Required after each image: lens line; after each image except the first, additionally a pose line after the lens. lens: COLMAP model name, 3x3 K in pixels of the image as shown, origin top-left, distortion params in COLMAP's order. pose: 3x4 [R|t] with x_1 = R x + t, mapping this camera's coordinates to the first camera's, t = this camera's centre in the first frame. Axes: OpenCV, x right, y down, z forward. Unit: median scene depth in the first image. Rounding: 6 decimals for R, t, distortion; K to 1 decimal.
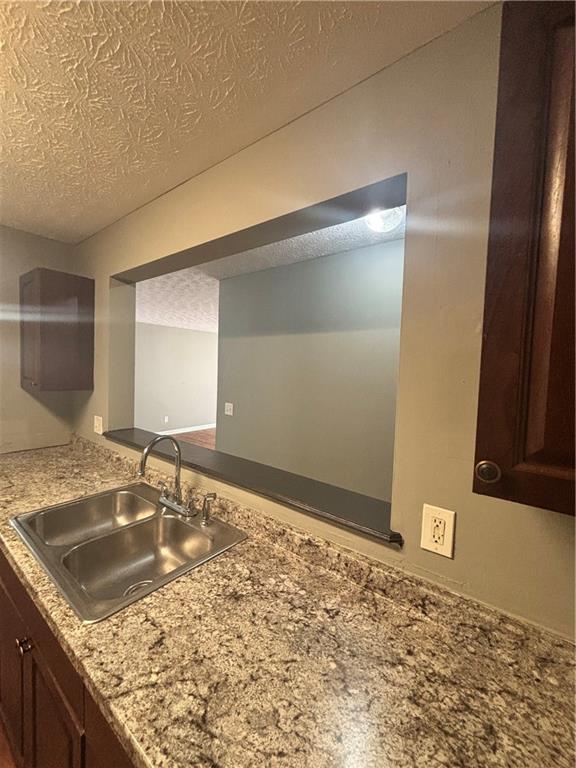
lens RADIAL K [[312.3, 0, 289.9], [0, 312.3, 386.1], [0, 0, 1]] dist [0.011190, 0.000126]
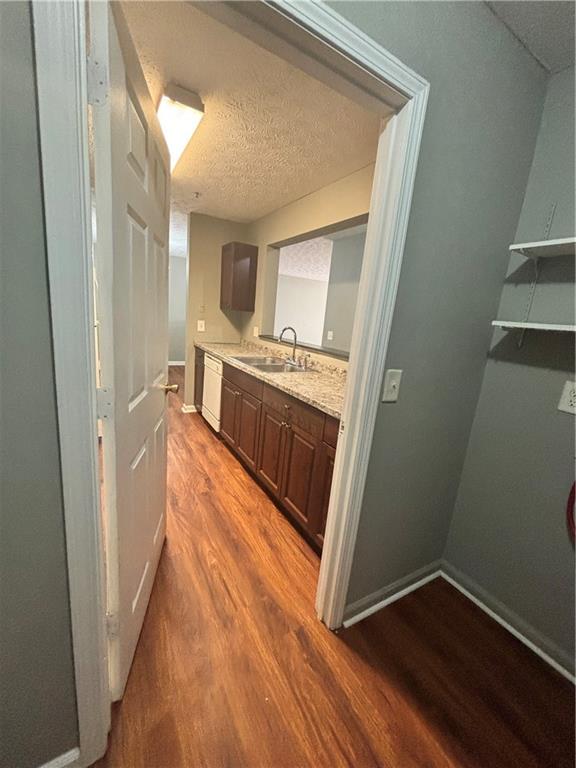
lens RADIAL K [[315.5, 0, 288.0], [0, 315.5, 384.0], [0, 0, 1]] dist [0.001852, -0.000004]
pose [[0.925411, 0.130252, -0.355878, 0.504350], [-0.081819, 0.985601, 0.147974, 0.277442], [0.370027, -0.107819, 0.922743, -1.290062]]
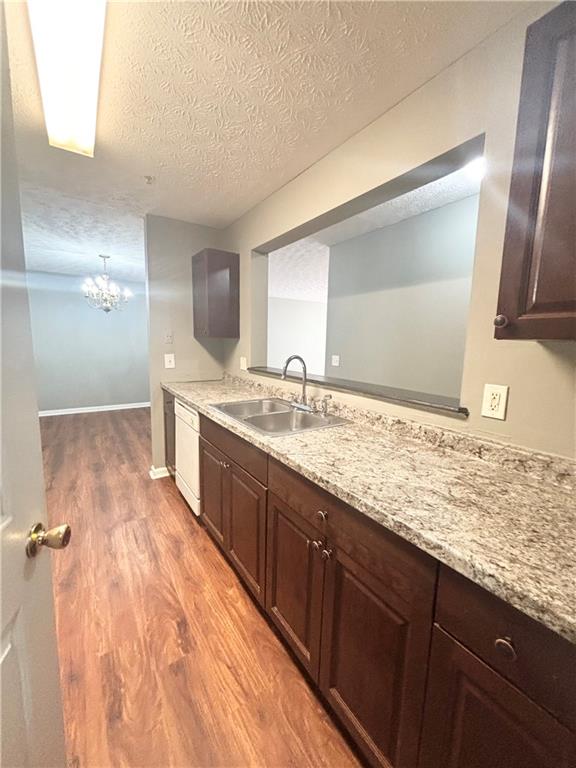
lens RADIAL K [[315.5, 0, 288.0], [0, 315.5, 384.0], [0, 0, 1]] dist [0.001852, -0.000004]
pose [[0.947400, 0.033374, -0.318308, 0.034893], [-0.010986, 0.997353, 0.071874, 0.229884], [0.319864, -0.064597, 0.945259, -0.483859]]
